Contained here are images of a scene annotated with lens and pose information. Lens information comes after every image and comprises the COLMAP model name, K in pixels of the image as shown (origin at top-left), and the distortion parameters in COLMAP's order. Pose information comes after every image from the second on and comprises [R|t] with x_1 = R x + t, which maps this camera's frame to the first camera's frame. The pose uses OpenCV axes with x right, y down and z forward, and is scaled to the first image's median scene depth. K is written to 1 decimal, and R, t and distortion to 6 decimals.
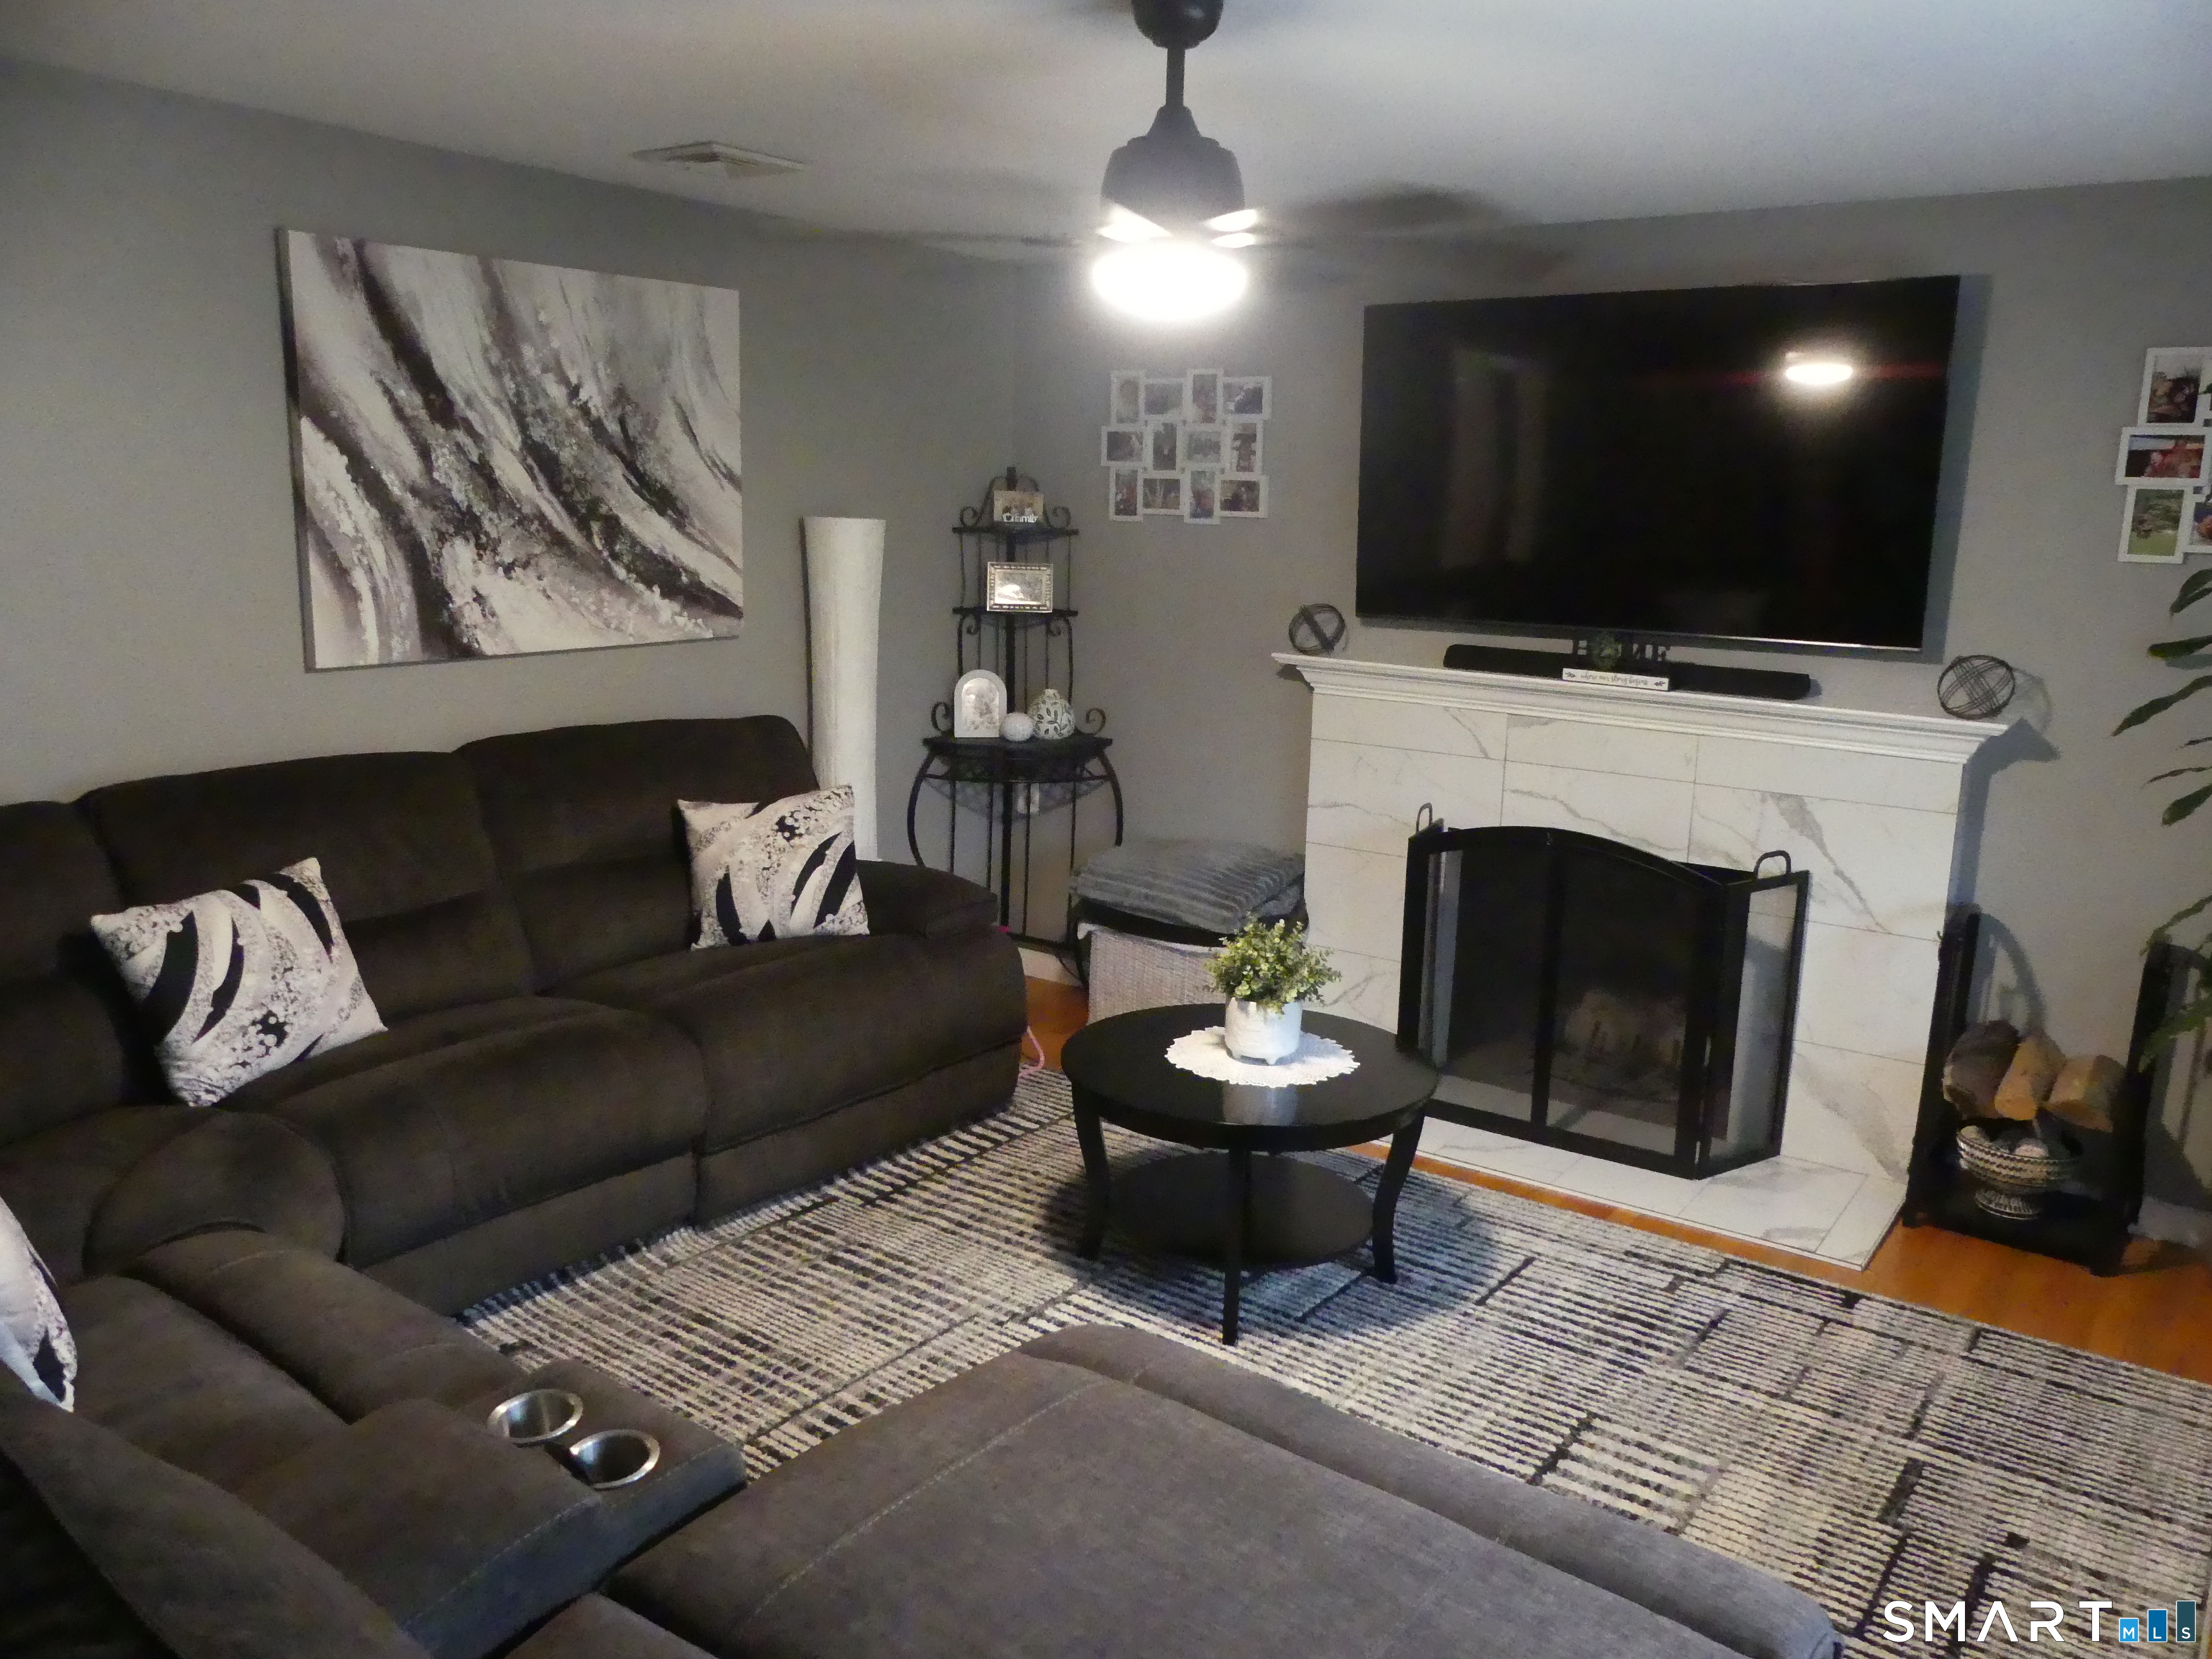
lens RADIAL K [[1687.6, 0, 1107.2], [0, 1687.6, 841.7], [0, 0, 1]] dist [-0.032257, 0.030144]
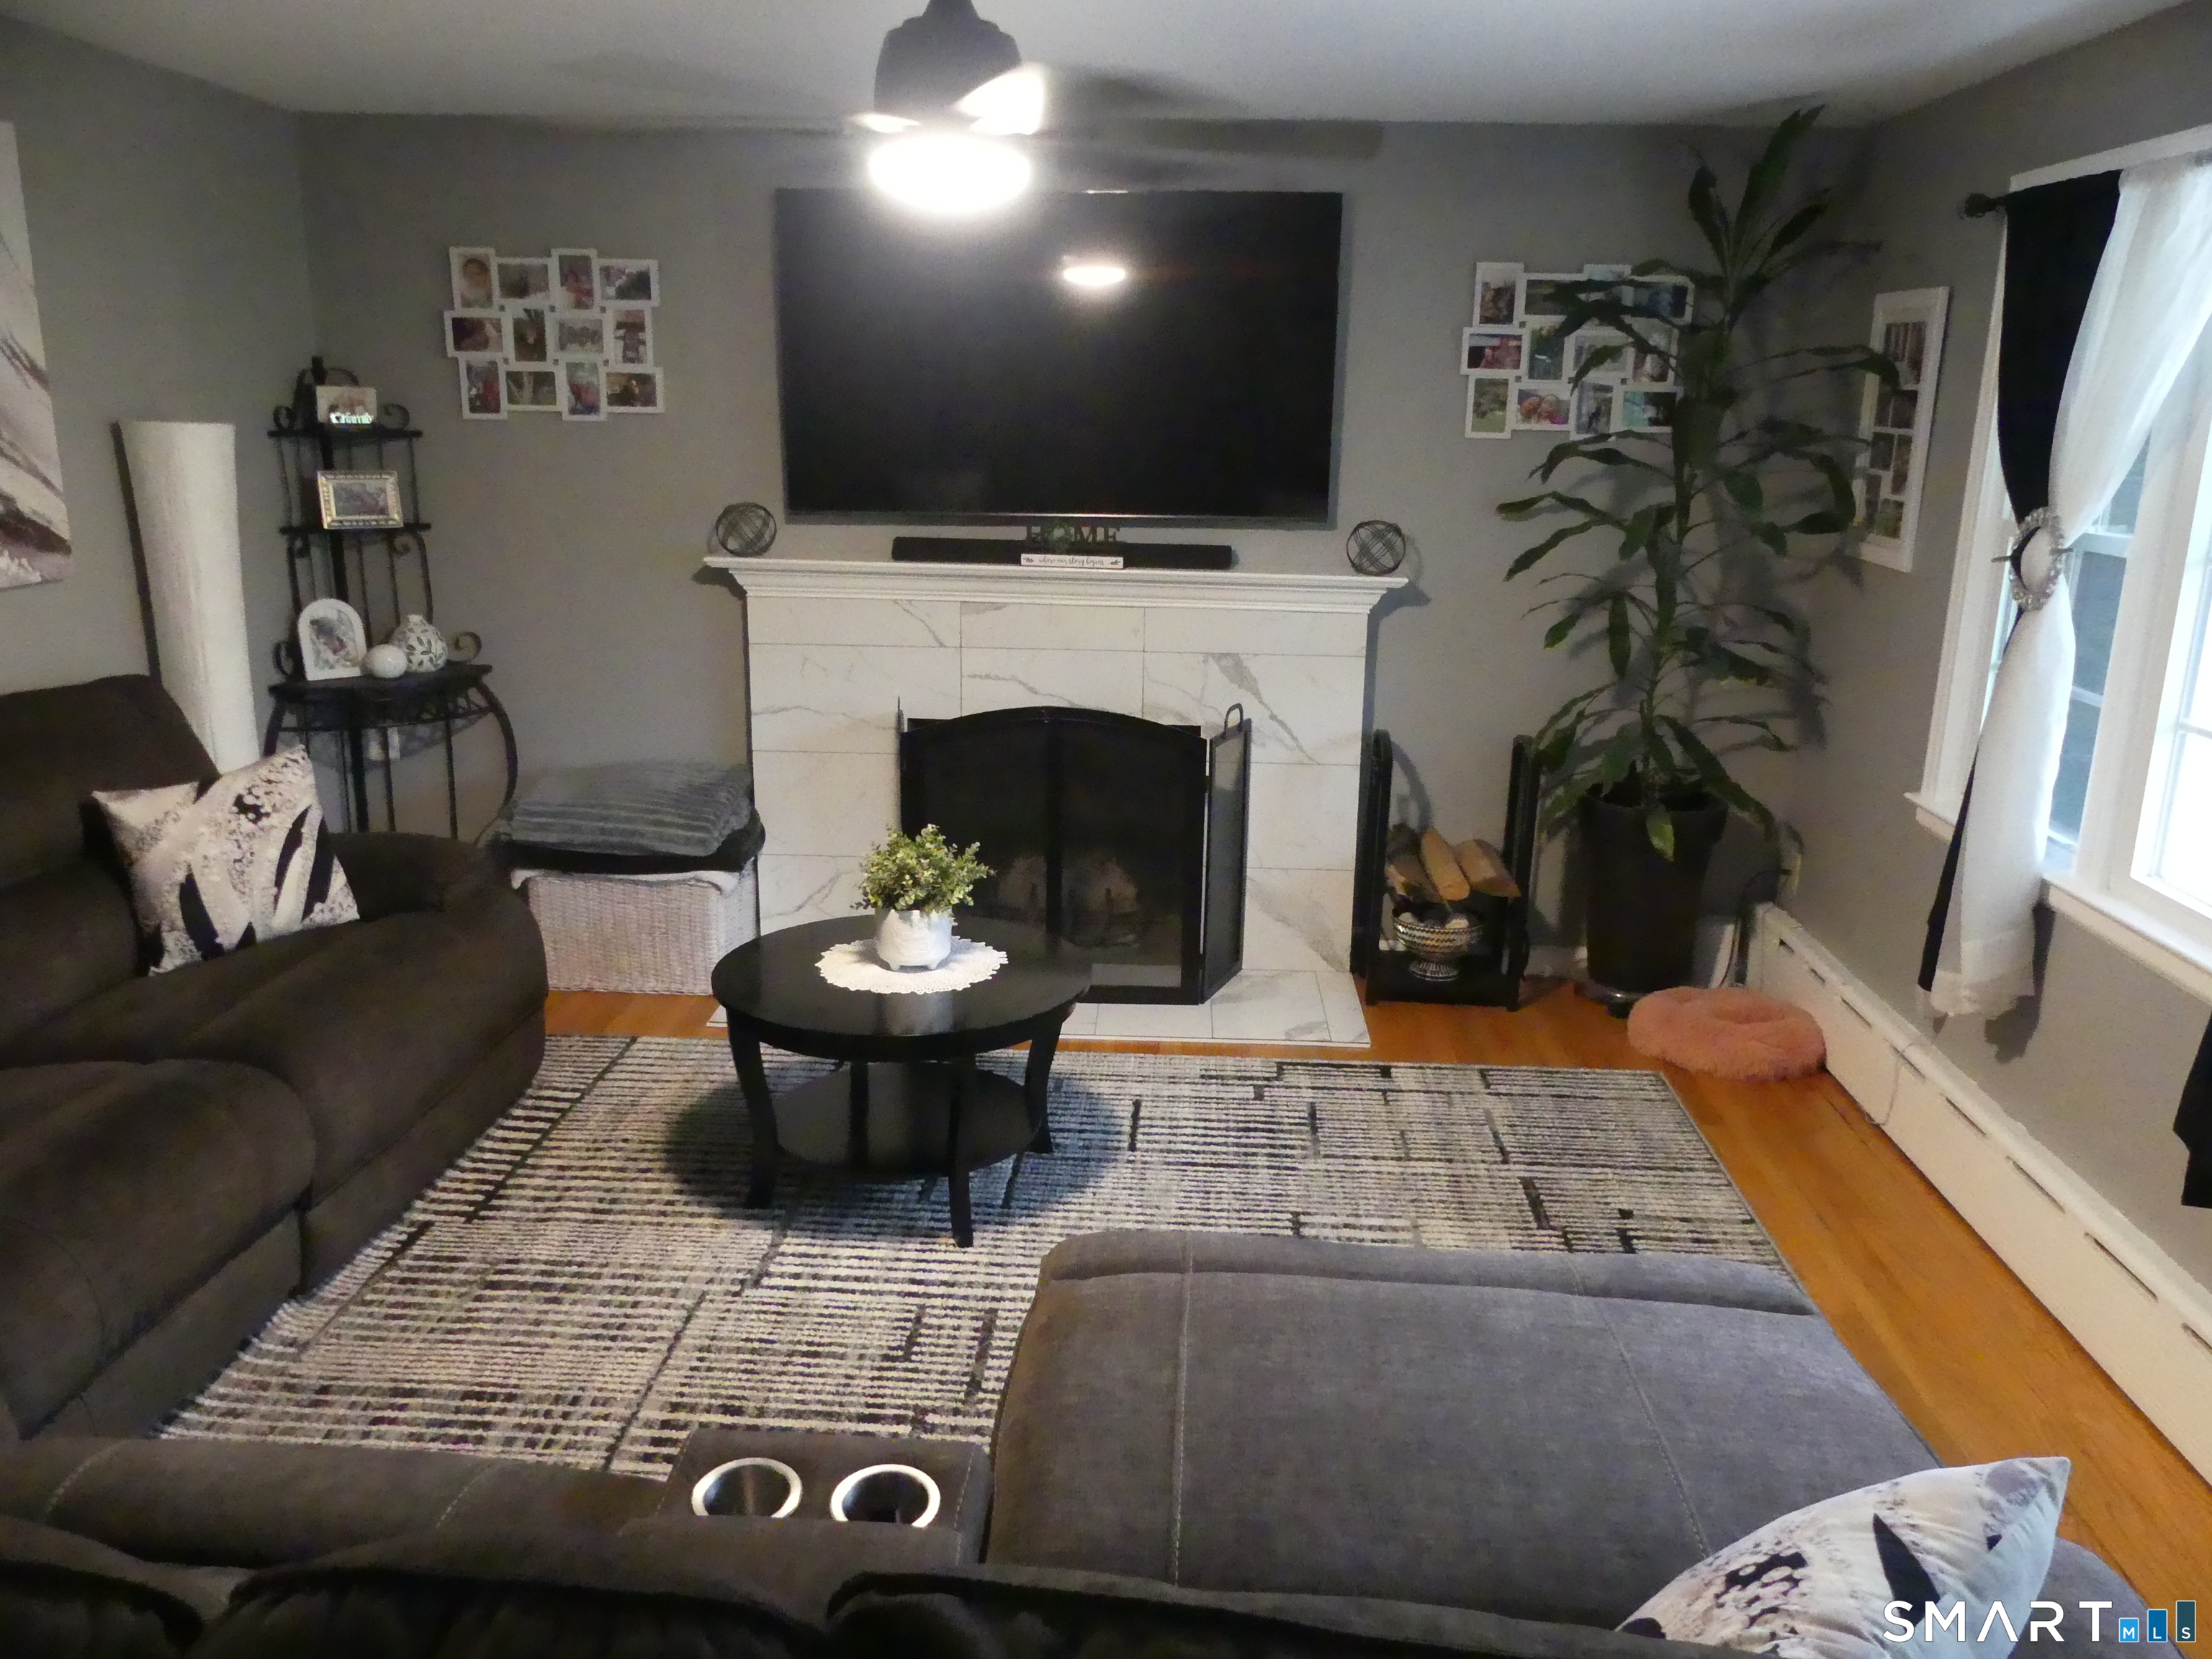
lens RADIAL K [[1693.9, 0, 1101.6], [0, 1693.9, 843.2], [0, 0, 1]] dist [-0.023823, 0.044665]
pose [[0.835050, -0.151300, 0.528961, -0.282719], [0.115423, 0.988224, 0.100450, -0.026037], [-0.537930, -0.022826, 0.842680, 0.082951]]
